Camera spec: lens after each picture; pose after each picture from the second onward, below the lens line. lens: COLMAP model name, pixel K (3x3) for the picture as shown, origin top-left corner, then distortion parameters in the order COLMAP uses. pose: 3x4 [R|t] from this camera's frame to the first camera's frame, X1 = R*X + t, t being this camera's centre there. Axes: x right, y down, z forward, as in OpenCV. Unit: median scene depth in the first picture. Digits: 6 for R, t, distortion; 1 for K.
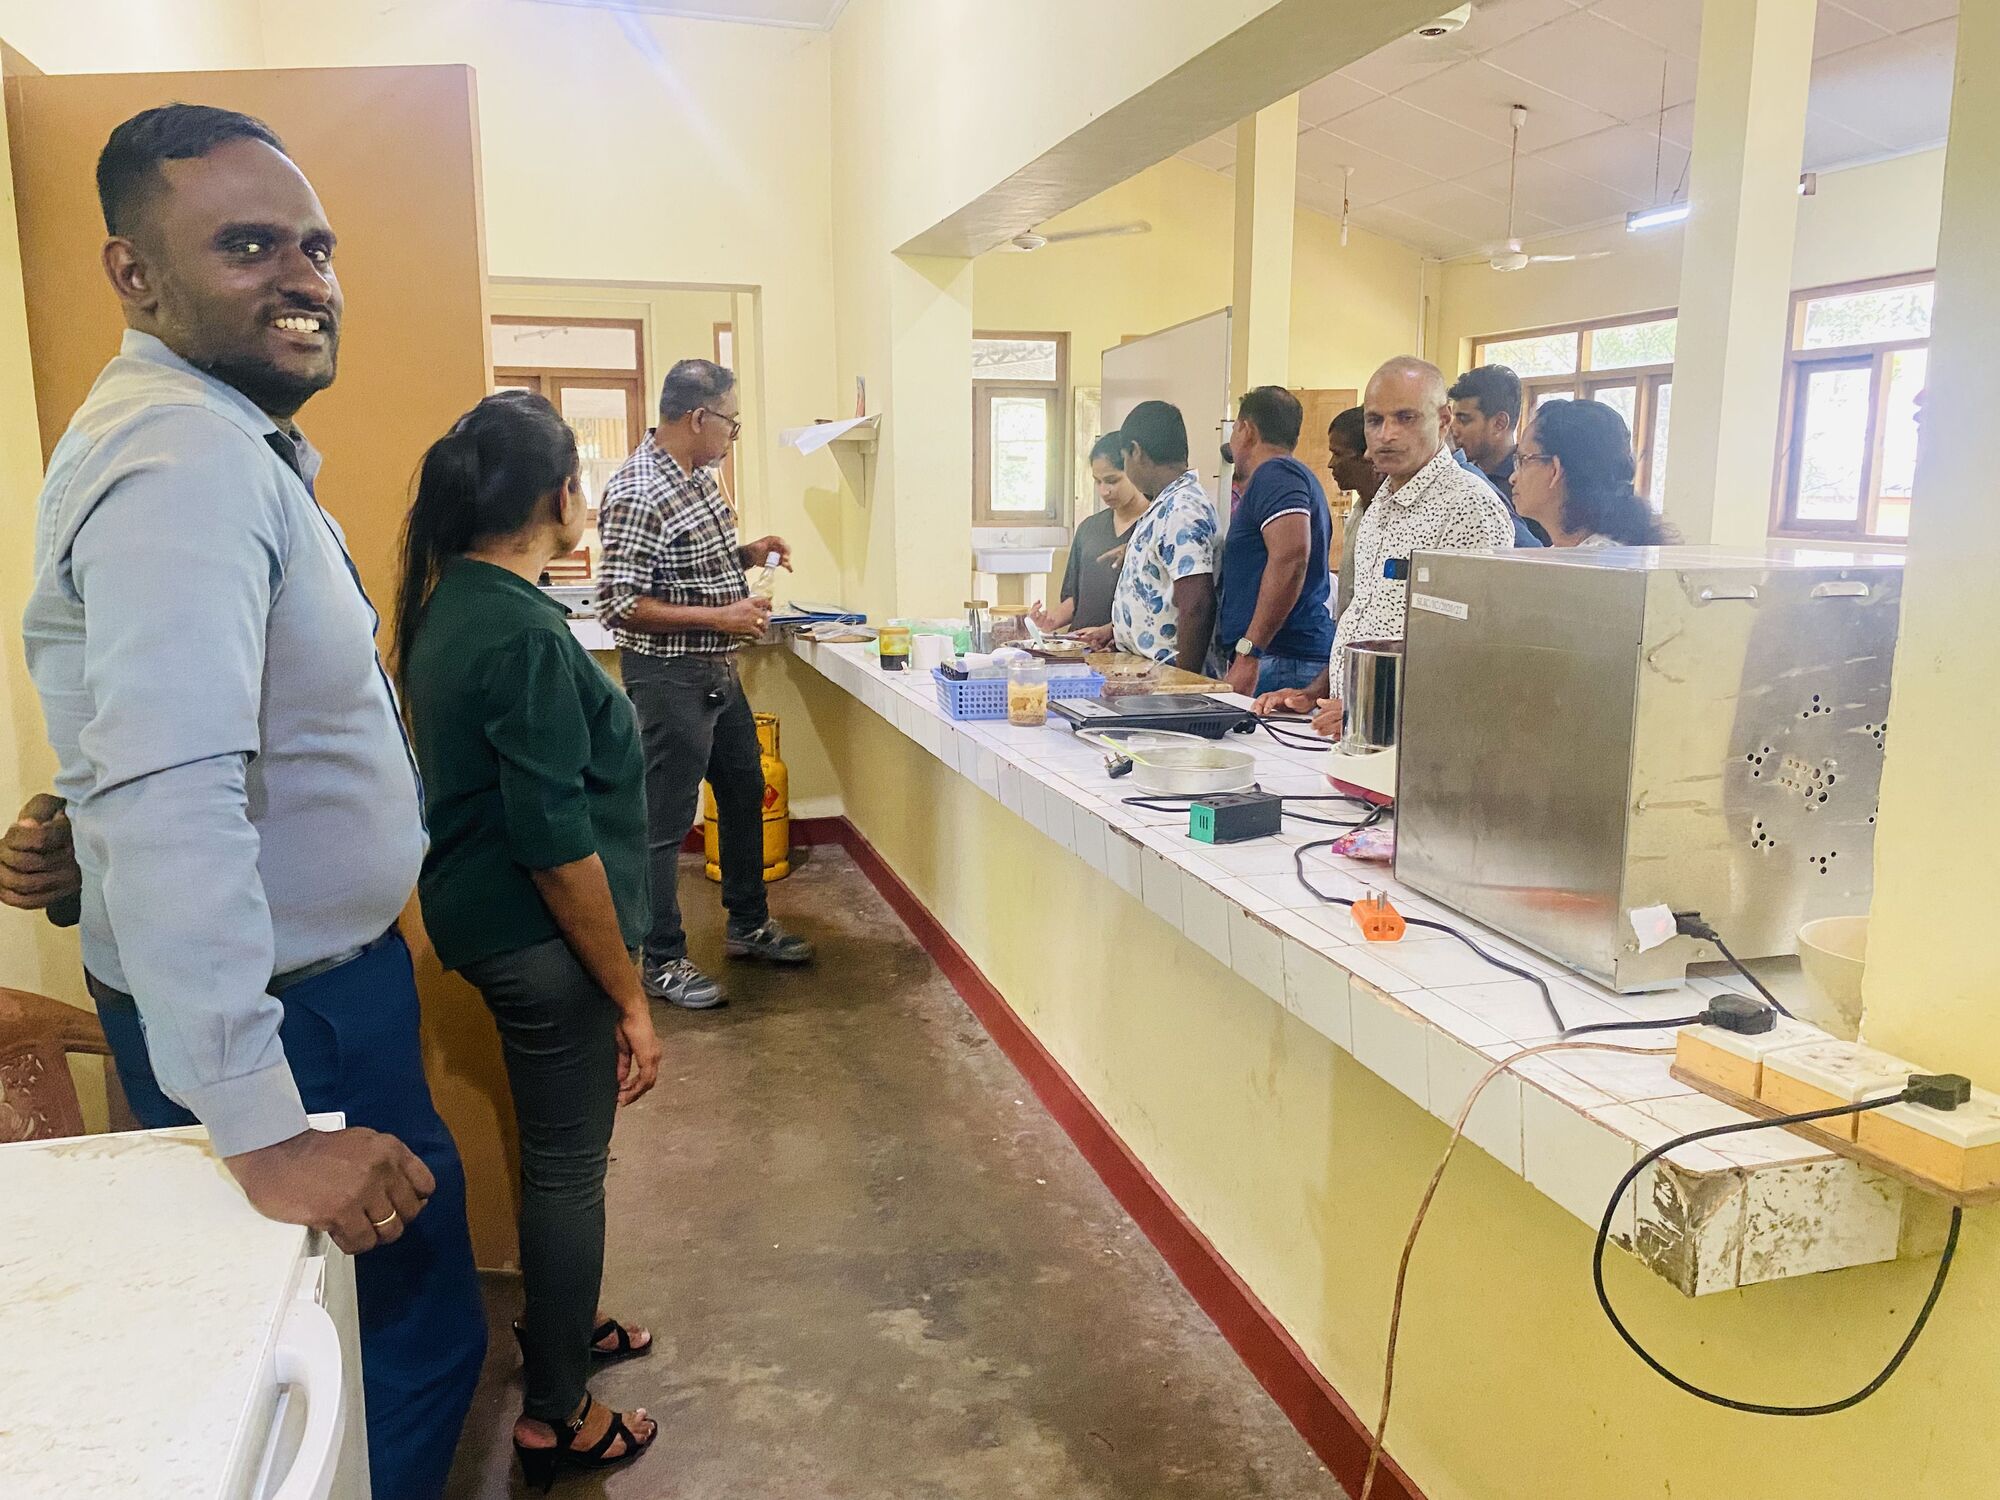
lens RADIAL K [[1540.7, 0, 999.9], [0, 1540.7, 757.8], [0, 0, 1]] dist [0.053822, -0.062498]
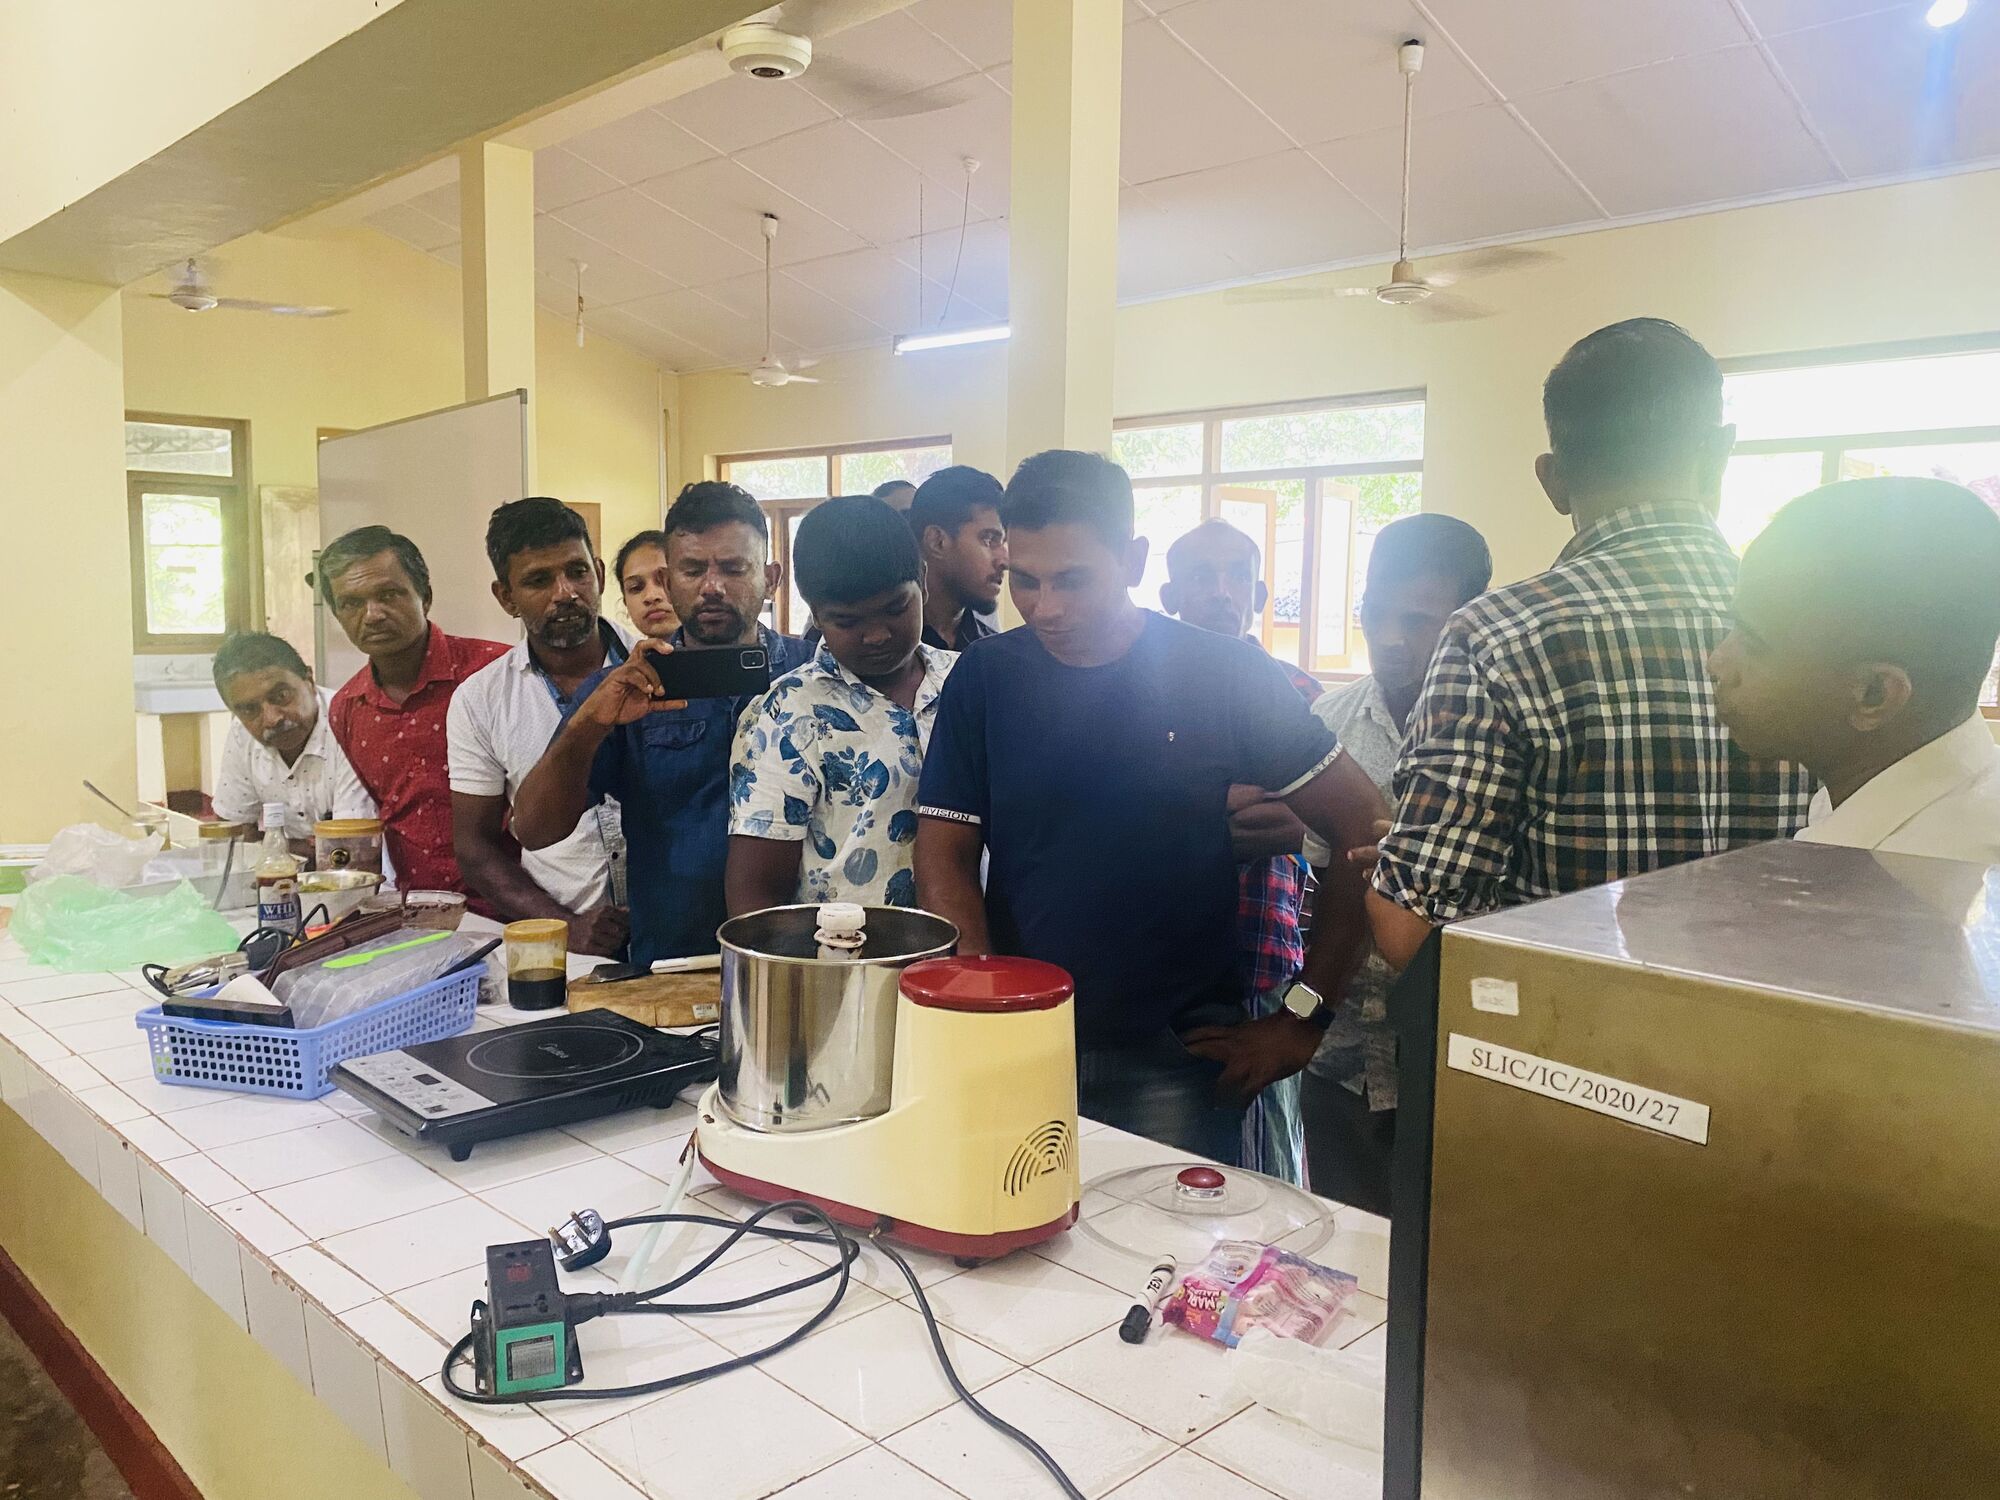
lens RADIAL K [[1540.7, 0, 980.4], [0, 1540.7, 736.1], [0, 0, 1]] dist [0.053822, -0.062498]
pose [[0.882960, -0.034773, 0.468159, -0.015904], [0.073635, 0.995167, -0.064960, -0.091528], [-0.463638, 0.091830, 0.881253, 0.381831]]
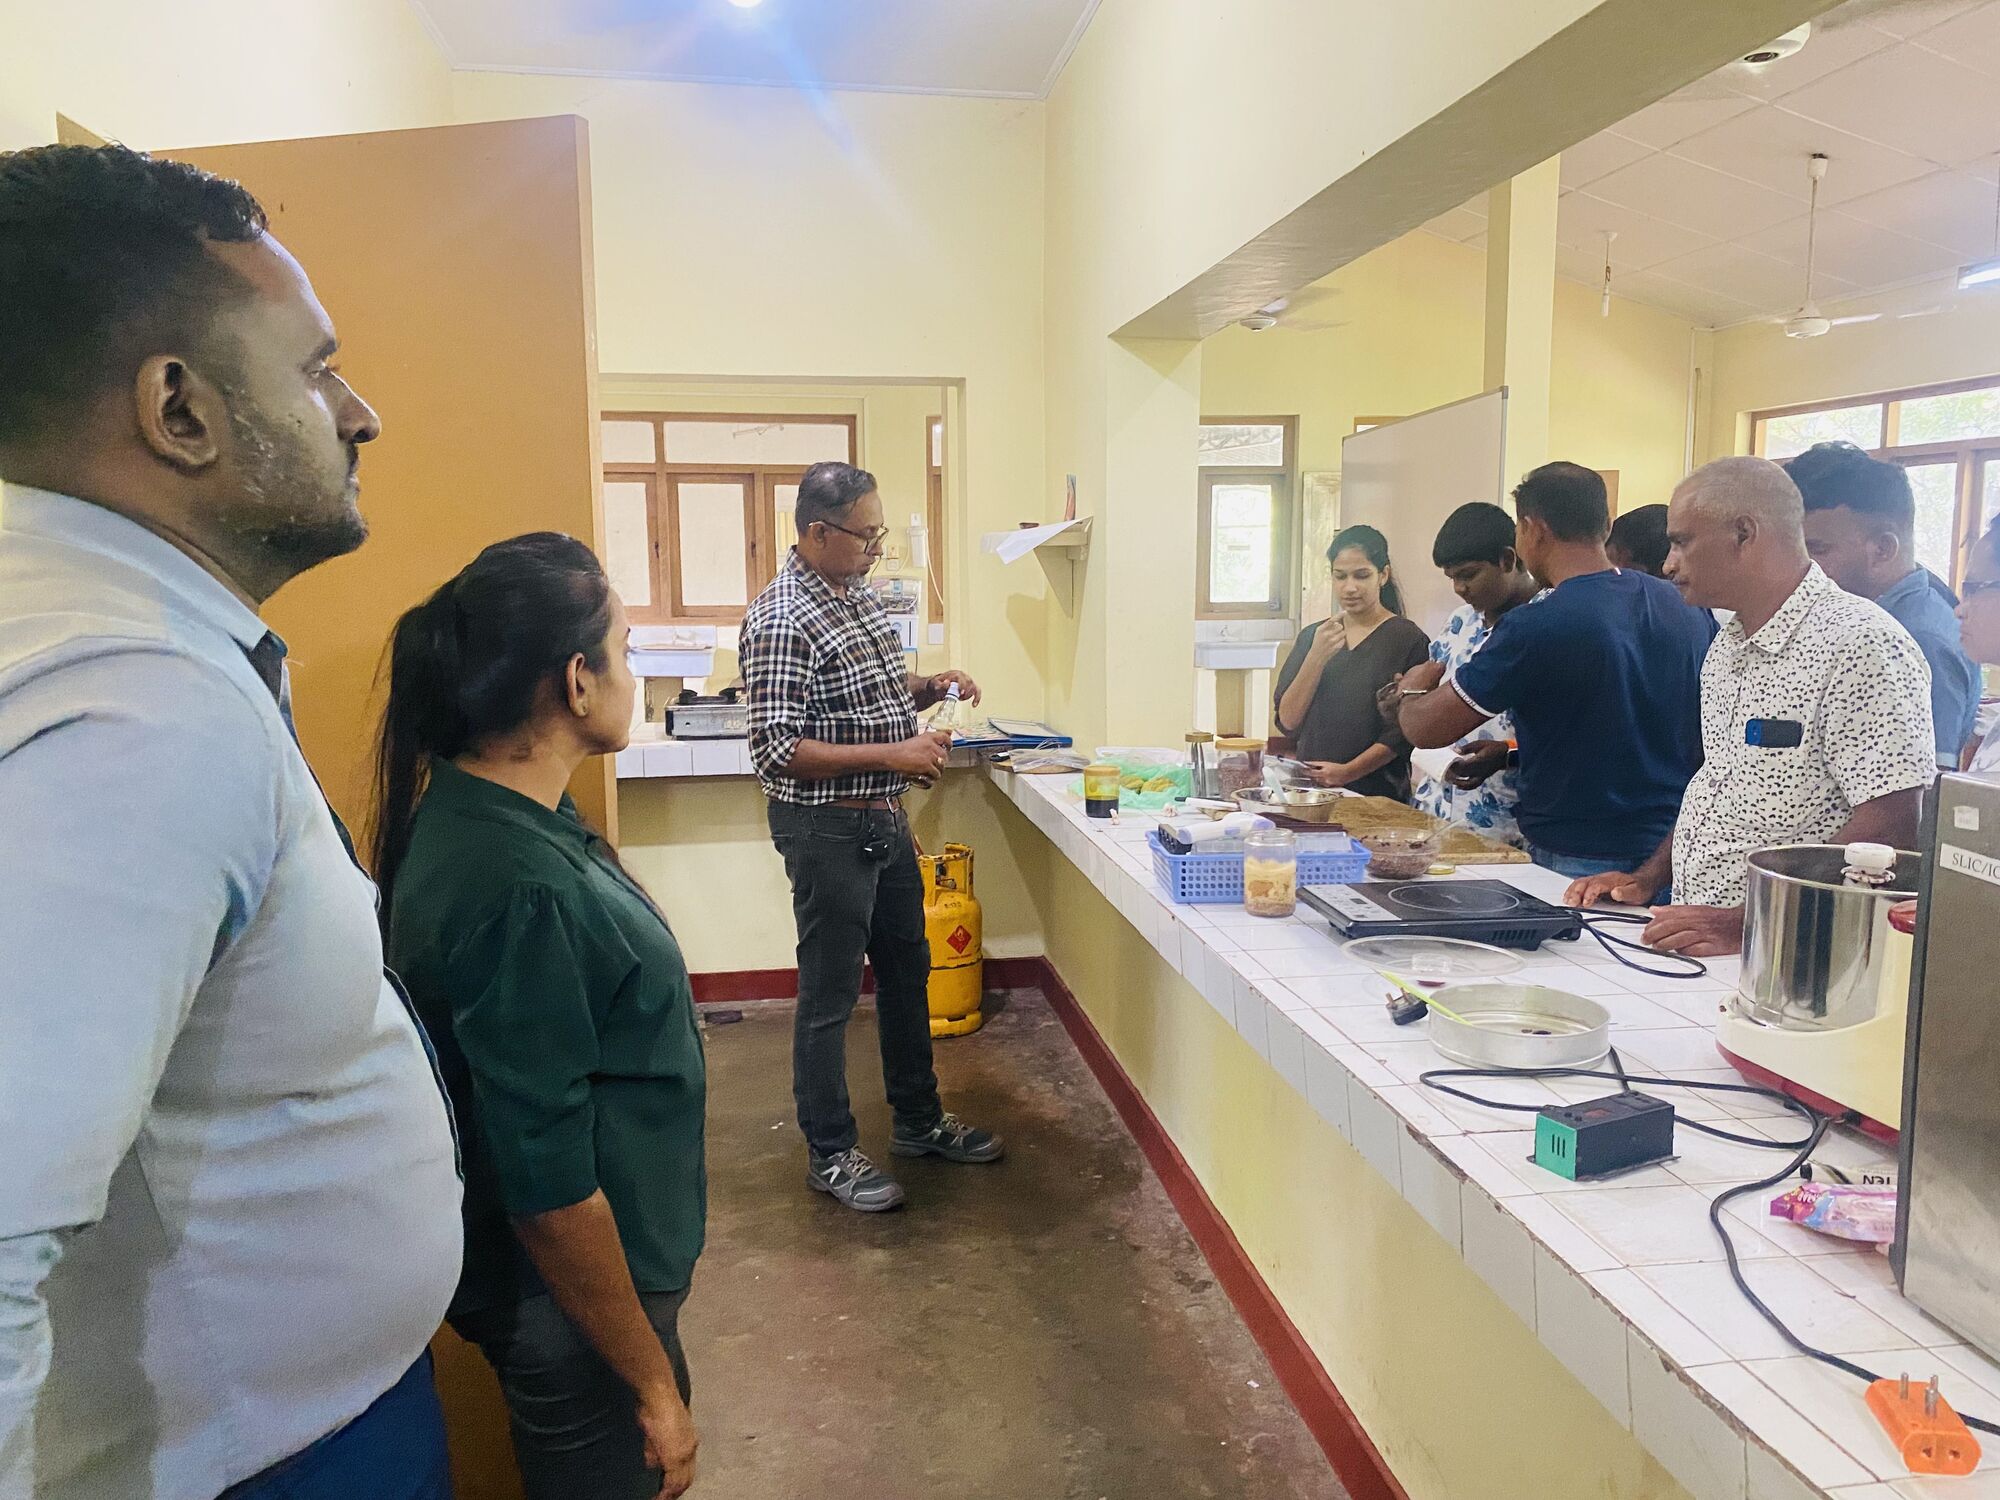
lens RADIAL K [[1540.7, 0, 975.2], [0, 1540.7, 743.8], [0, 0, 1]] dist [0.053822, -0.062498]
pose [[0.988186, 0.010595, -0.152894, -0.010568], [-0.019784, 0.998079, -0.058703, -0.056044], [0.151978, 0.061035, 0.986498, 0.180237]]
